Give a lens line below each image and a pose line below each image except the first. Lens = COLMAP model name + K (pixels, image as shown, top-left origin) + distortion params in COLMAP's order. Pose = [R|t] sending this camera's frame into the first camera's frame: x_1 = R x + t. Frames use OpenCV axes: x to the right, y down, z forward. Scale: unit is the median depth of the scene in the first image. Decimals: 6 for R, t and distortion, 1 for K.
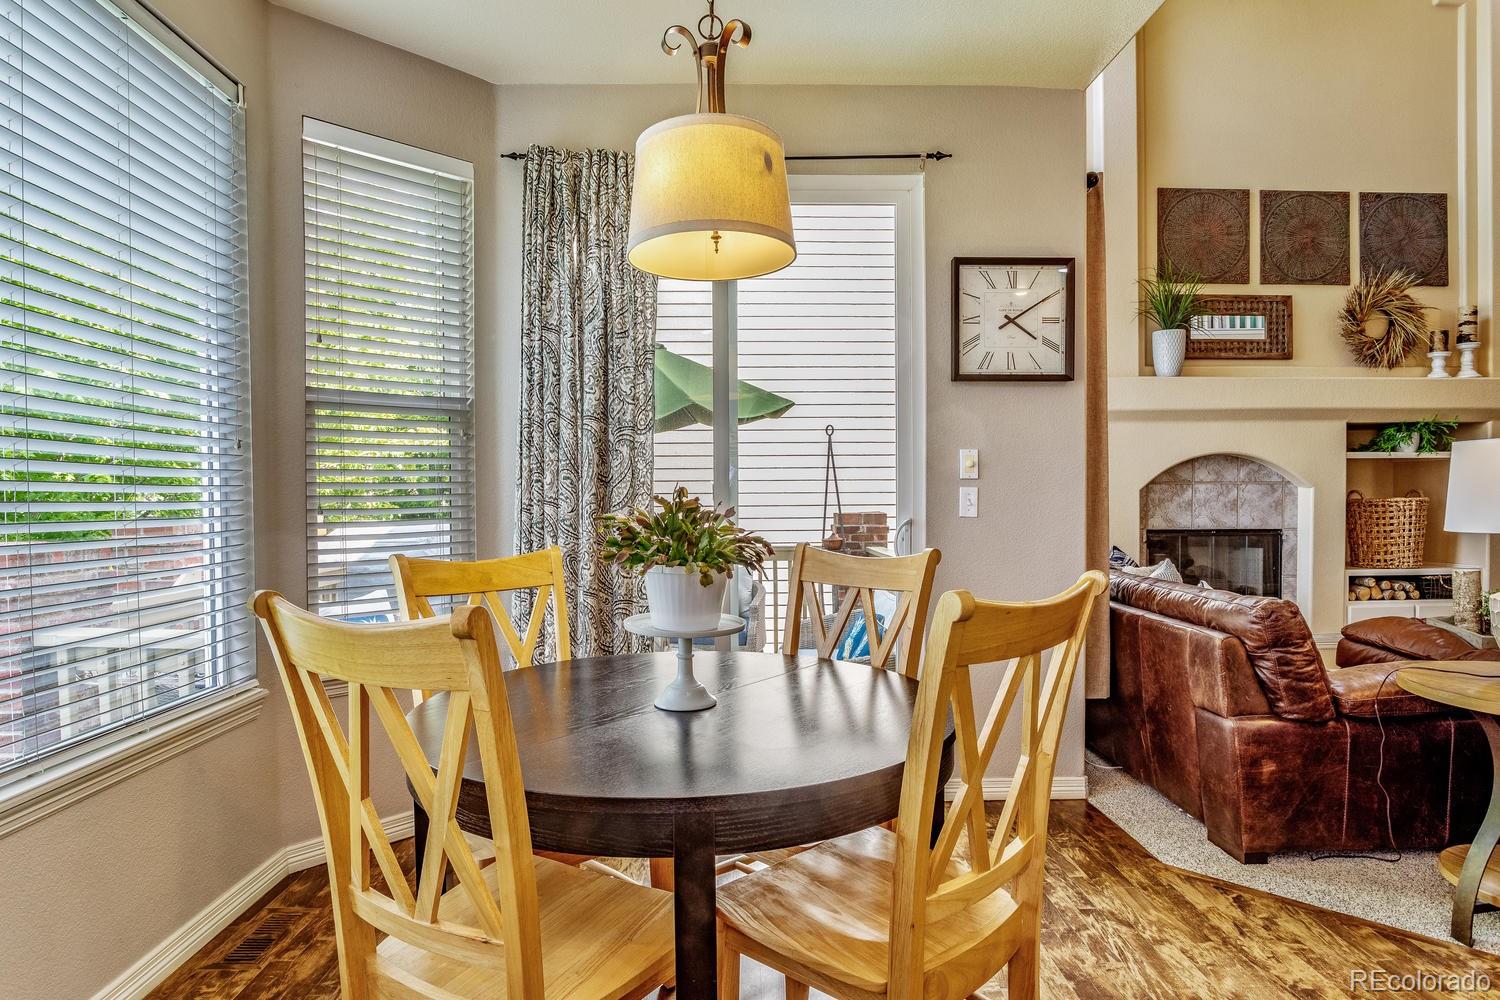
lens RADIAL K [[795.0, 0, 758.3], [0, 795.0, 511.9], [0, 0, 1]] dist [-0.027243, -0.000908]
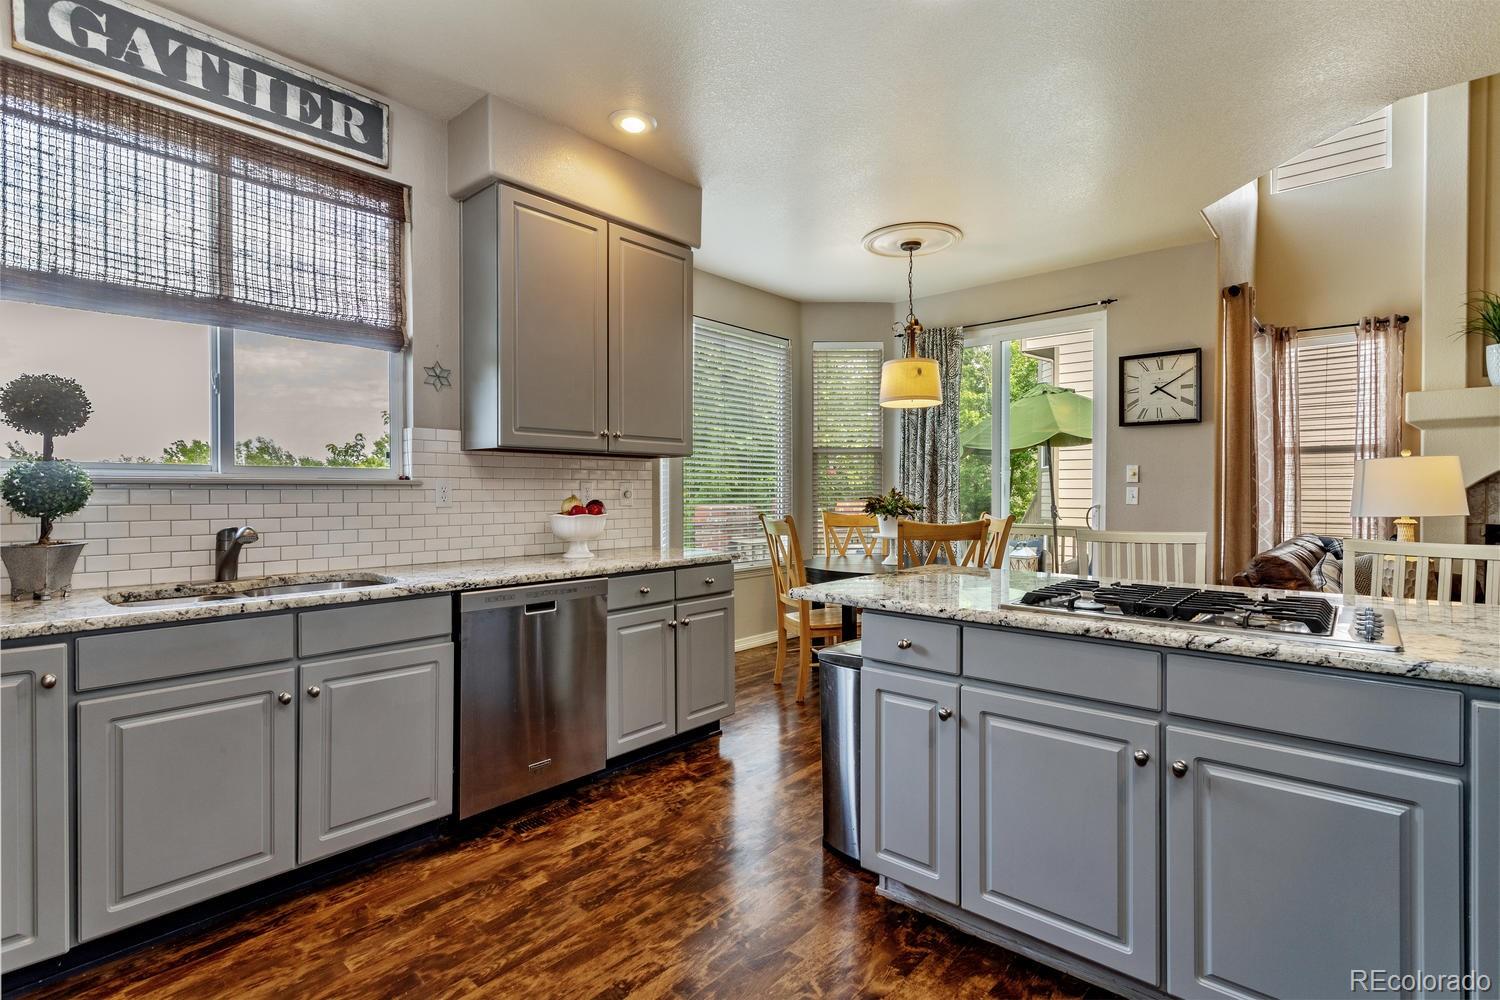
lens RADIAL K [[739.0, 0, 747.8], [0, 739.0, 494.6], [0, 0, 1]] dist [-0.015938, -0.000419]
pose [[0.740493, 0.008831, -0.672006, 0.412722], [-0.019558, 0.999773, -0.008413, 0.008609], [0.671780, 0.019373, 0.740498, -0.428672]]
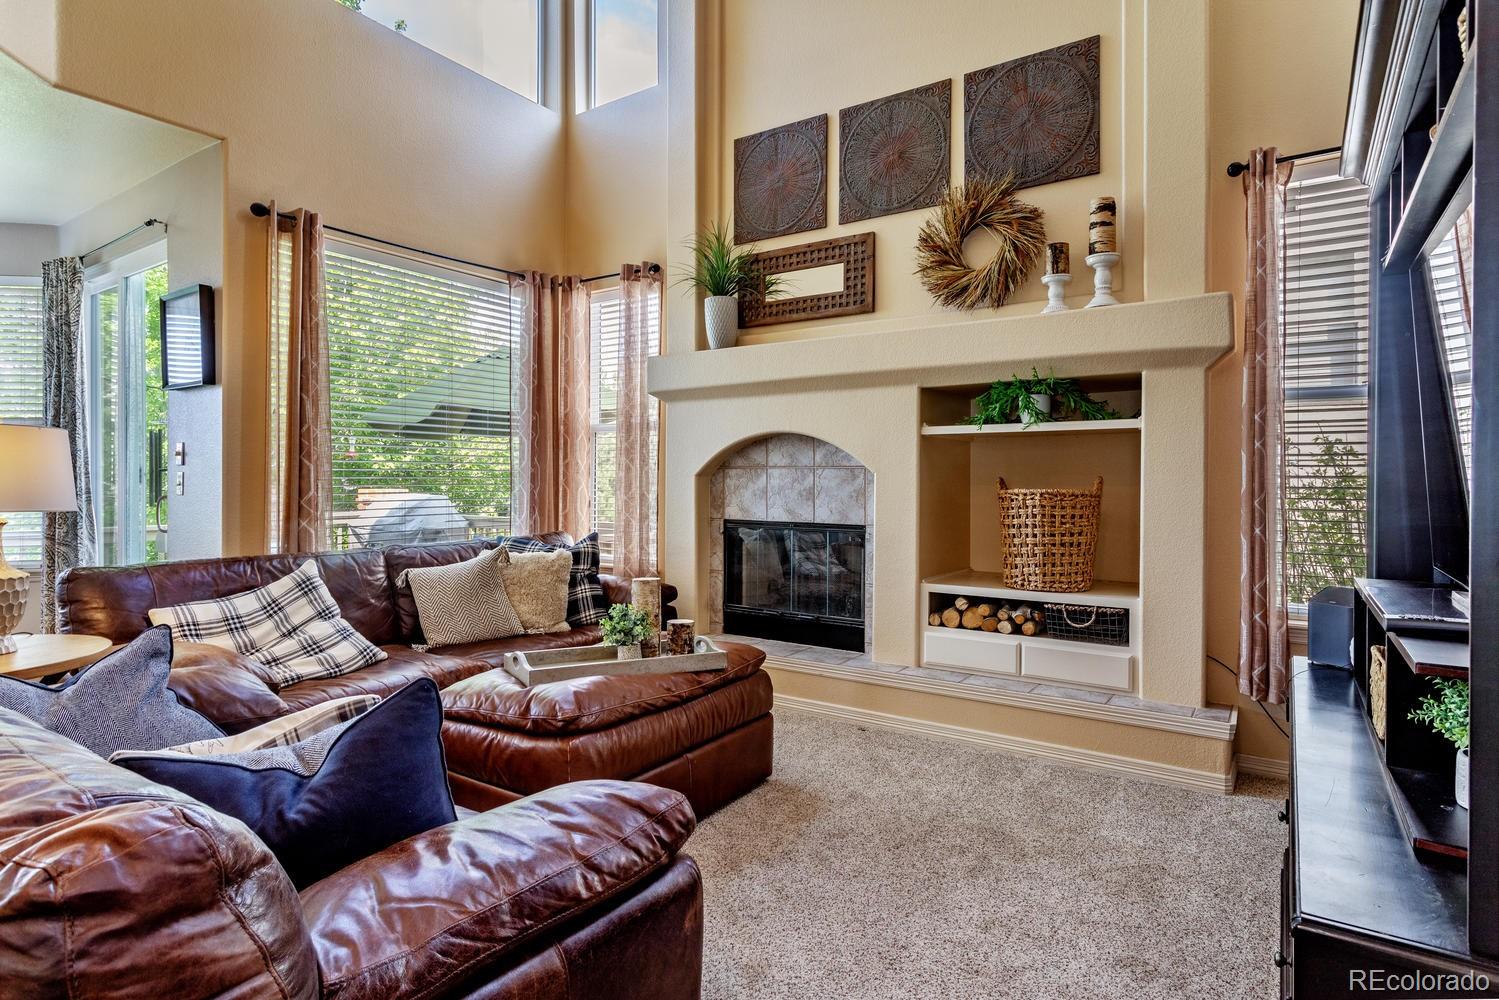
lens RADIAL K [[779.3, 0, 772.2], [0, 779.3, 476.9], [0, 0, 1]] dist [-0.004170, -0.000567]
pose [[0.822440, 0.008472, -0.568789, 1.049959], [-0.022367, 0.999597, -0.017454, -0.011645], [0.568412, 0.027077, 0.822298, 0.298774]]
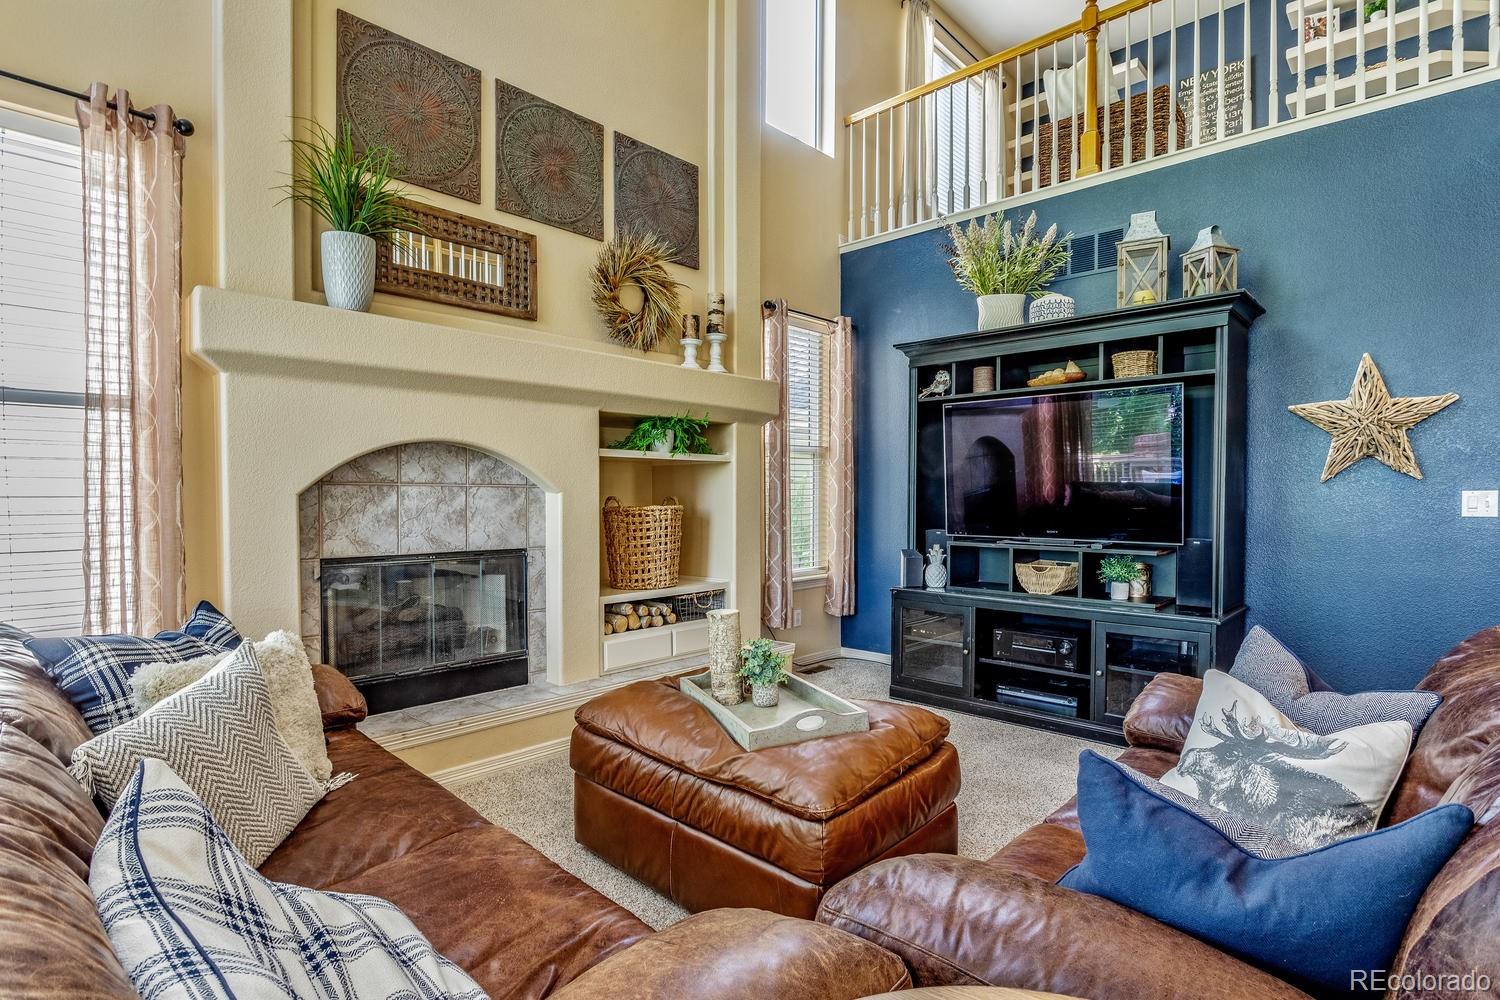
lens RADIAL K [[739.0, 0, 742.0], [0, 739.0, 510.8], [0, 0, 1]] dist [-0.015938, -0.000419]
pose [[0.707195, -0.006244, 0.706991, 0.322047], [0.012220, 0.999920, -0.003392, -0.008996], [-0.706913, 0.011039, 0.707215, 0.366964]]
